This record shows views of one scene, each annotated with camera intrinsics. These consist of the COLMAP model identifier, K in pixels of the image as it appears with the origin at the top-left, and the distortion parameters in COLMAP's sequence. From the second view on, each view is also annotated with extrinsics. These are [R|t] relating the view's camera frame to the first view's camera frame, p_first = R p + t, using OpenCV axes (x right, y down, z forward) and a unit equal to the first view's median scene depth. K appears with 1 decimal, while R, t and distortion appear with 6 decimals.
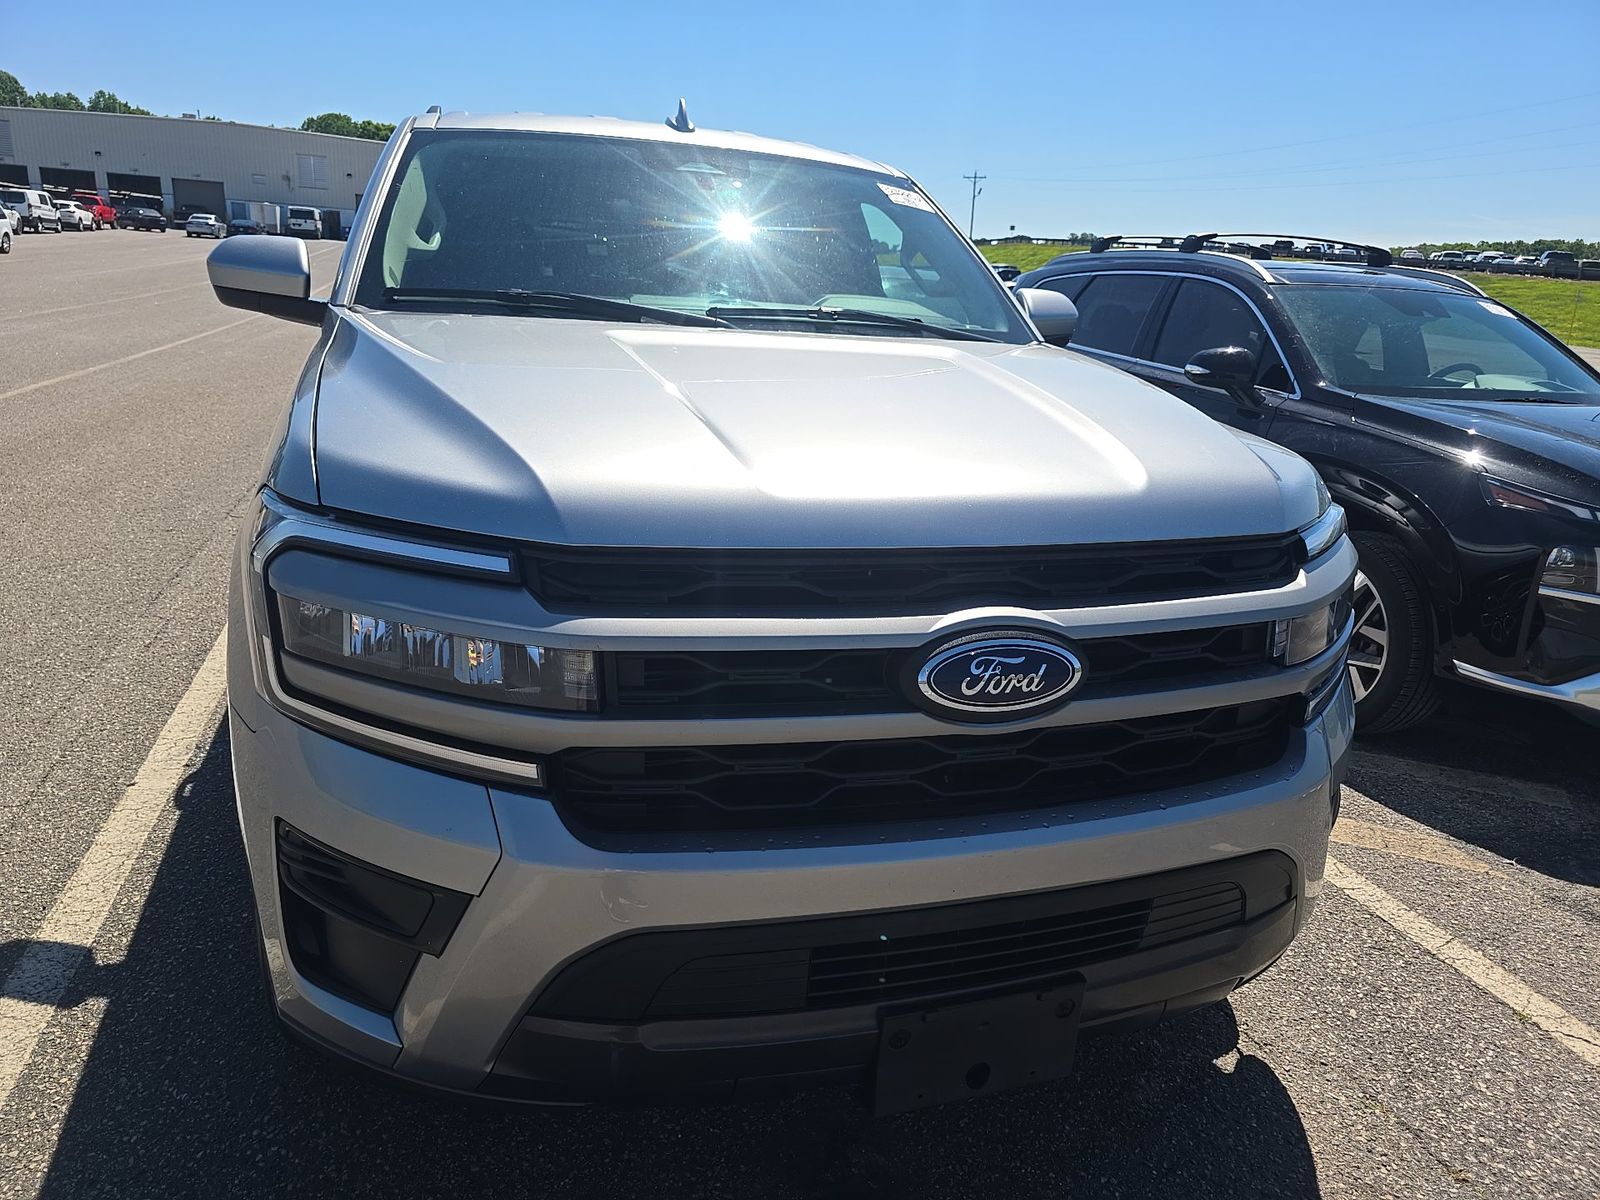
lens RADIAL K [[1063.2, 0, 806.1], [0, 1063.2, 603.1], [0, 0, 1]] dist [0.040427, -0.033075]
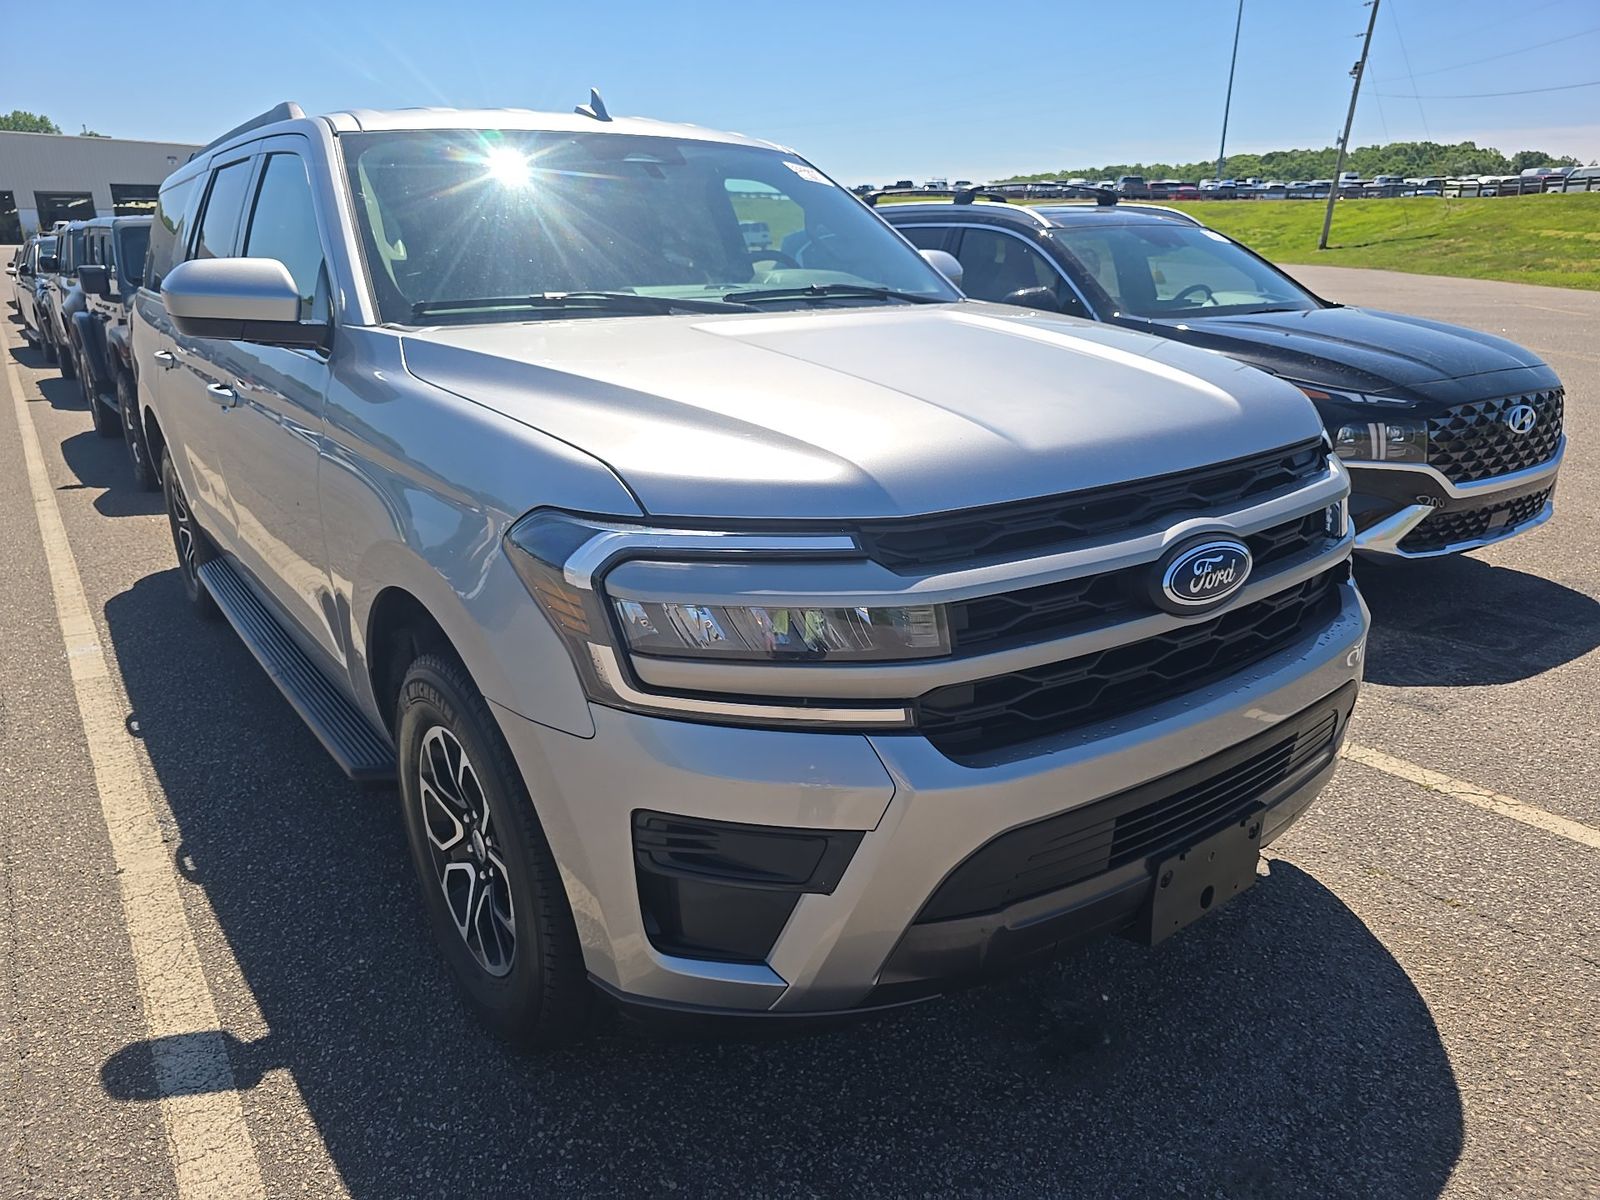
lens RADIAL K [[1063.2, 0, 802.8], [0, 1063.2, 605.3], [0, 0, 1]] dist [0.040427, -0.033075]
pose [[0.950359, -0.163840, 0.264527, -0.403297], [0.153726, 0.986372, 0.058641, -0.027431], [-0.270529, -0.015066, 0.962594, -0.046969]]
